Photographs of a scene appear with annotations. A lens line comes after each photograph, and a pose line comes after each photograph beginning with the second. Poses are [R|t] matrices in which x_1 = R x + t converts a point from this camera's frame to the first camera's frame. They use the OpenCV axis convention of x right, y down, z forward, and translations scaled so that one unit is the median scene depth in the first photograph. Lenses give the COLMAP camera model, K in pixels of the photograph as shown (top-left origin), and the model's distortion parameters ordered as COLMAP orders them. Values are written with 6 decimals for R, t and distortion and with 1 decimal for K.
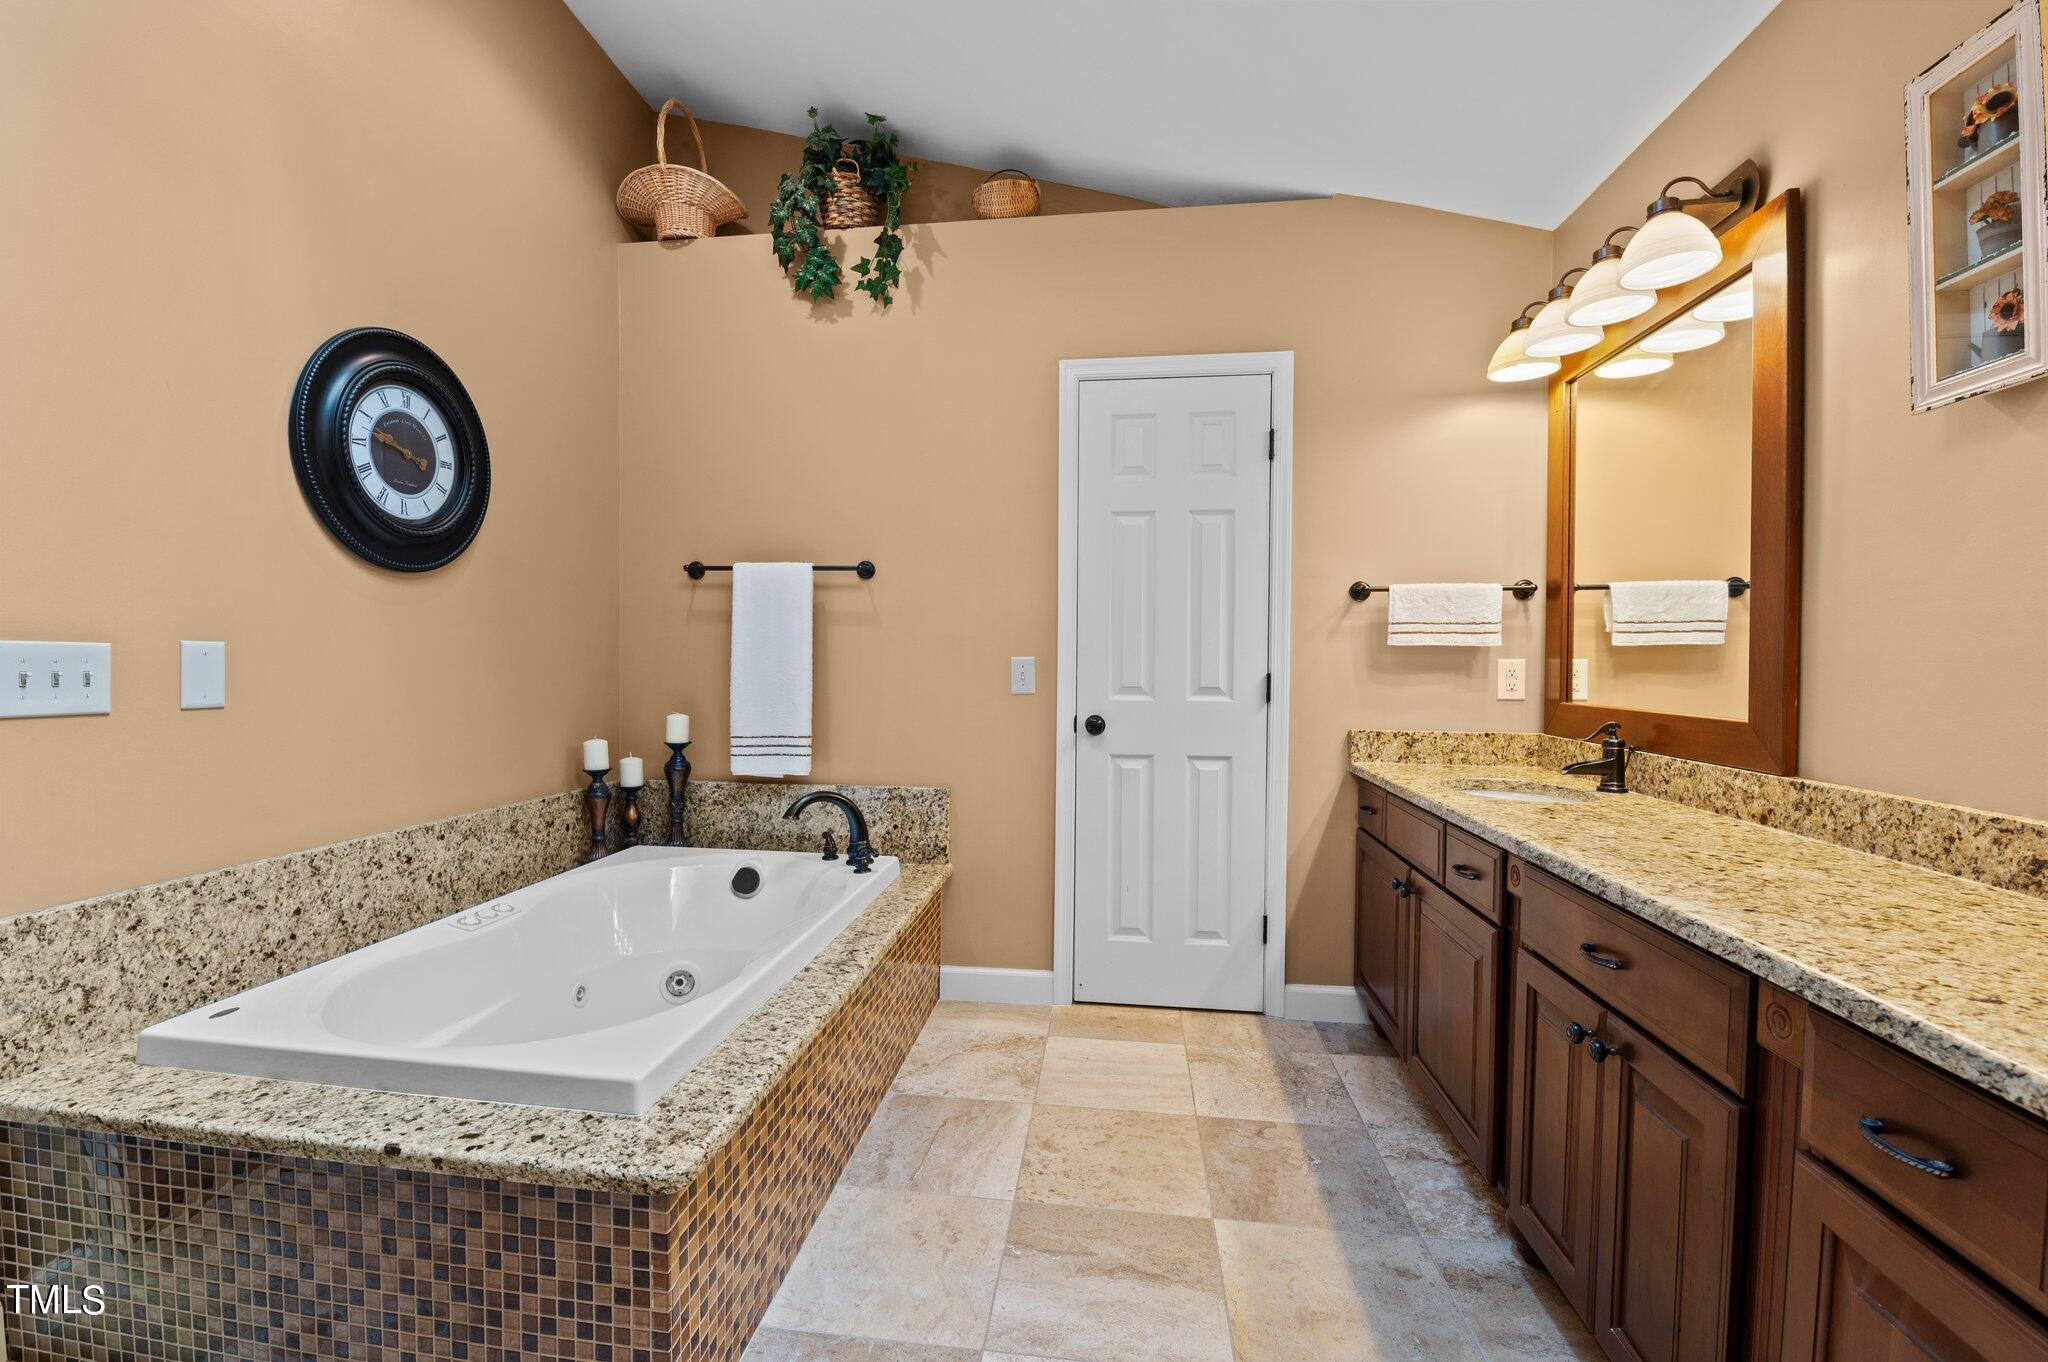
lens RADIAL K [[880.9, 0, 1006.2], [0, 880.9, 693.8], [0, 0, 1]] dist [0.013847, -0.016619]
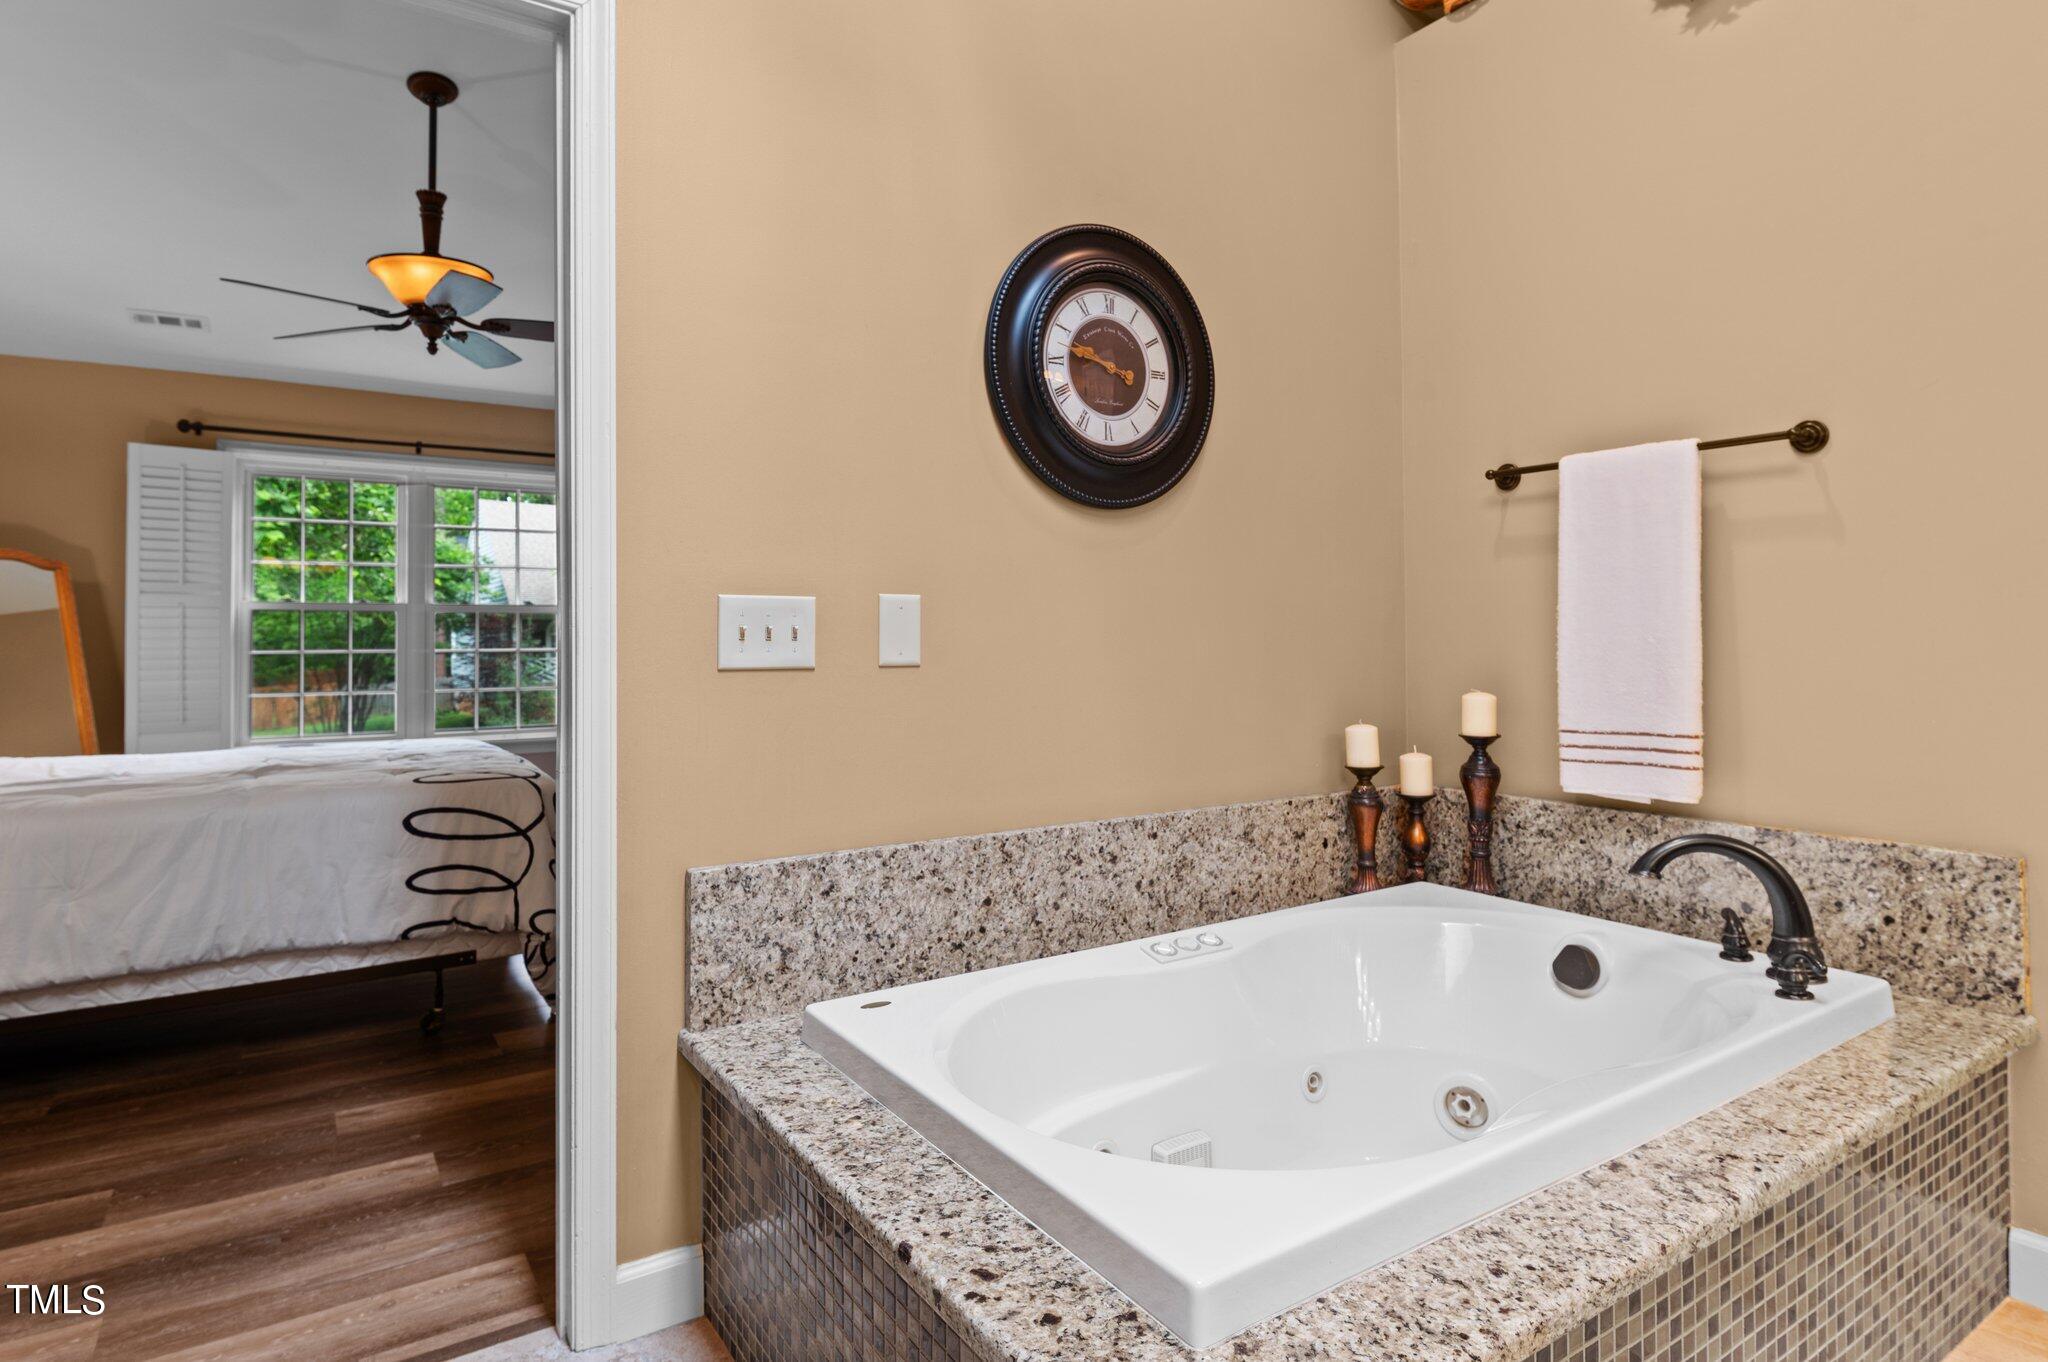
lens RADIAL K [[1111.7, 0, 1025.7], [0, 1111.7, 618.3], [0, 0, 1]] dist [0.001347, -0.002748]
pose [[0.659535, -0.027377, -0.751175, 0.050155], [-0.013381, 0.998751, -0.048149, 0.016253], [0.751555, 0.041807, 0.658345, 0.252420]]
